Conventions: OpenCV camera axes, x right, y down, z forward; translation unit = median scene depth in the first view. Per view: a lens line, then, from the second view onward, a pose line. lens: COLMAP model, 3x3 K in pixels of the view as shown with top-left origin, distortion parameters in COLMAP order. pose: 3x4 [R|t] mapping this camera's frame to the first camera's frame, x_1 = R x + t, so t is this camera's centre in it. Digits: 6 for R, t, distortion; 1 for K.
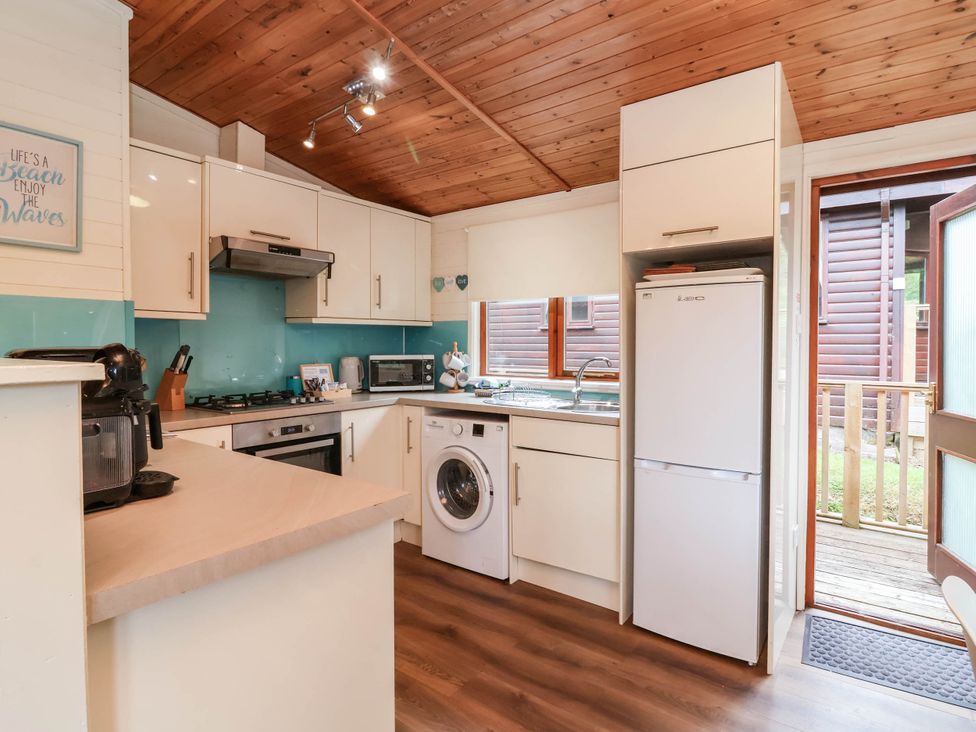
lens RADIAL K [[526.3, 0, 488.3], [0, 526.3, 357.8], [0, 0, 1]] dist [-0.007816, -0.007861]
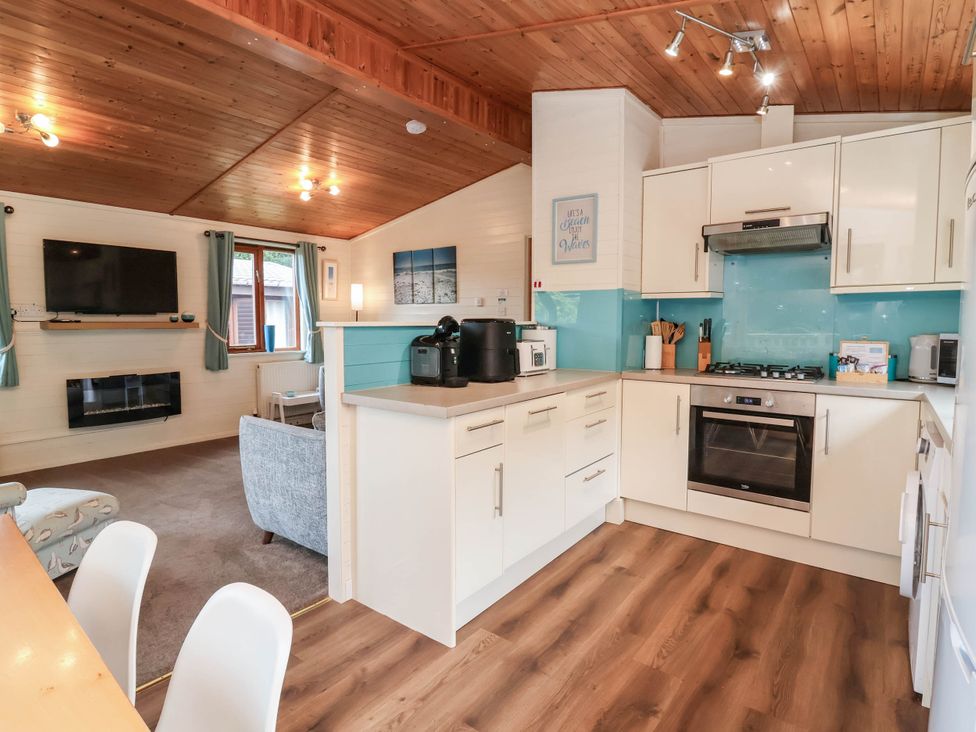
lens RADIAL K [[526.3, 0, 502.1], [0, 526.3, 355.9], [0, 0, 1]] dist [-0.007816, -0.007861]
pose [[0.003815, 0.070269, -0.997521, 0.750639], [-0.025498, 0.997211, 0.070150, -0.012354], [0.999668, 0.025167, 0.005596, 0.594468]]
